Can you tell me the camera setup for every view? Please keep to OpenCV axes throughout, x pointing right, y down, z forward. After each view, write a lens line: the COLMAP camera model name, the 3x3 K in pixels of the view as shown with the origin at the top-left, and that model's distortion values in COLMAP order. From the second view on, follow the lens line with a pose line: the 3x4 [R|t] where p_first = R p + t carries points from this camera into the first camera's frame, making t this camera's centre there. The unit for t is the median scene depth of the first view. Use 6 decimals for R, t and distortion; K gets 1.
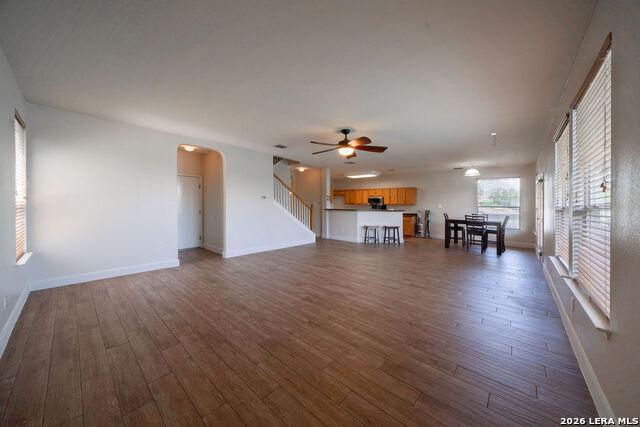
lens RADIAL K [[221.9, 0, 320.0], [0, 221.9, 213.5], [0, 0, 1]] dist [0.000553, 0.000060]
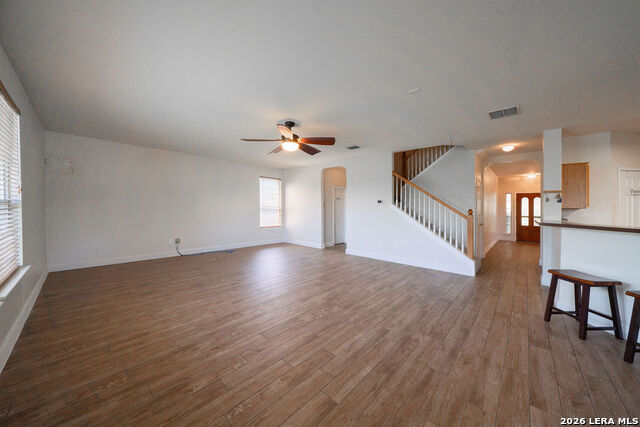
lens RADIAL K [[218.7, 0, 321.0], [0, 218.7, 207.0], [0, 0, 1]] dist [0.000339, 0.000057]
pose [[-0.037100, -0.026390, -0.998963, 0.524067], [-0.049119, 0.998491, -0.024553, -0.011161], [0.998104, 0.048157, -0.038340, 0.599798]]
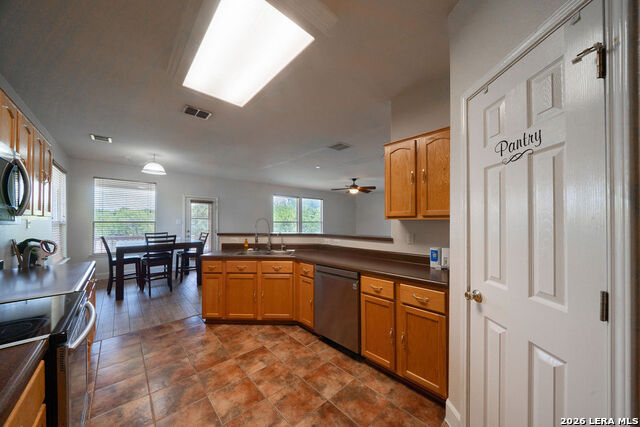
lens RADIAL K [[217.7, 0, 322.0], [0, 217.7, 221.8], [0, 0, 1]] dist [-0.000388, -0.000049]
pose [[-0.995349, -0.014782, 0.095194, 0.103711], [-0.011227, 0.999223, 0.037775, -0.052983], [-0.095678, 0.036531, -0.994742, 1.416750]]
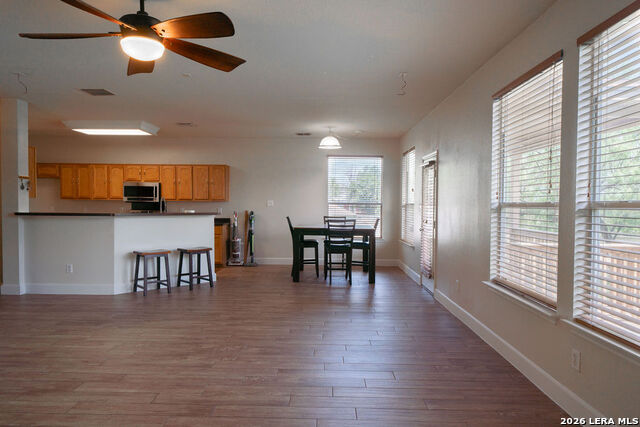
lens RADIAL K [[444.6, 0, 320.0], [0, 444.6, 213.5], [0, 0, 1]] dist [-0.006063, -0.001075]
pose [[0.765036, -0.021696, 0.643622, -0.061264], [0.028309, 0.999599, 0.000046, -0.005881], [-0.643365, 0.018185, 0.765344, 0.141461]]
